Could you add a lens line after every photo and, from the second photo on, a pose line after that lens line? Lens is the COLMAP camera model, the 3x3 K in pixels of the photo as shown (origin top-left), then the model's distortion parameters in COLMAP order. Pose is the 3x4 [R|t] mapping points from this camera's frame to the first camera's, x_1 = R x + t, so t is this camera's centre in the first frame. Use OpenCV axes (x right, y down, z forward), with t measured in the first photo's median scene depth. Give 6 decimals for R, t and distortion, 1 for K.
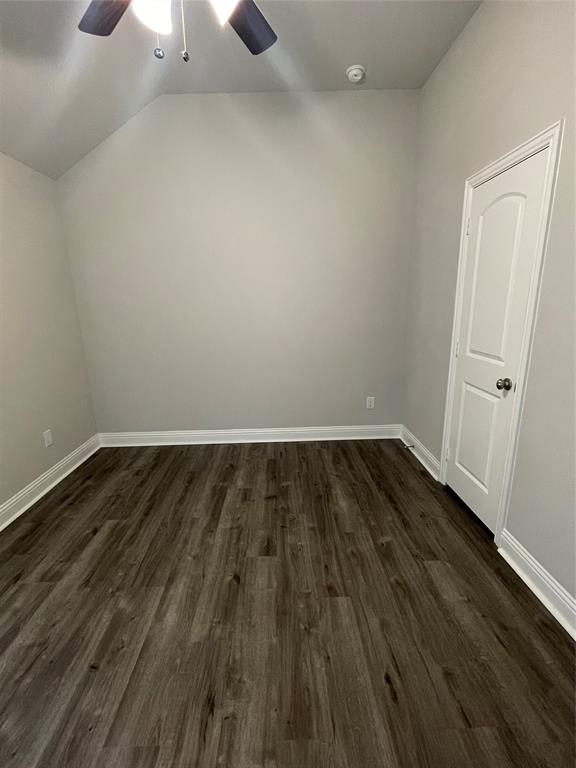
lens RADIAL K [[349.1, 0, 288.0], [0, 349.1, 384.0], [0, 0, 1]] dist [0.002360, 0.001261]
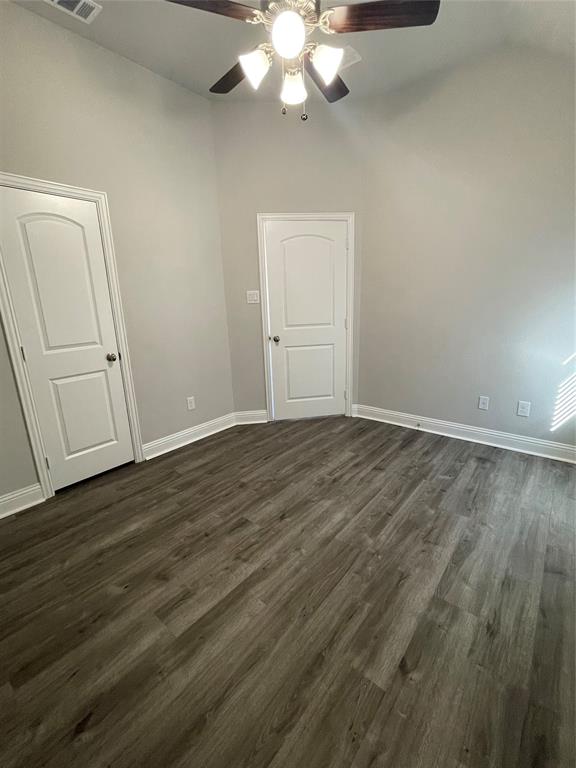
lens RADIAL K [[349.1, 0, 288.0], [0, 349.1, 384.0], [0, 0, 1]] dist [0.002360, 0.001261]
pose [[-0.756531, -0.116168, 0.643558, -0.802297], [0.203081, 0.893709, 0.400054, -0.305750], [-0.621627, 0.433347, -0.652526, 1.428645]]
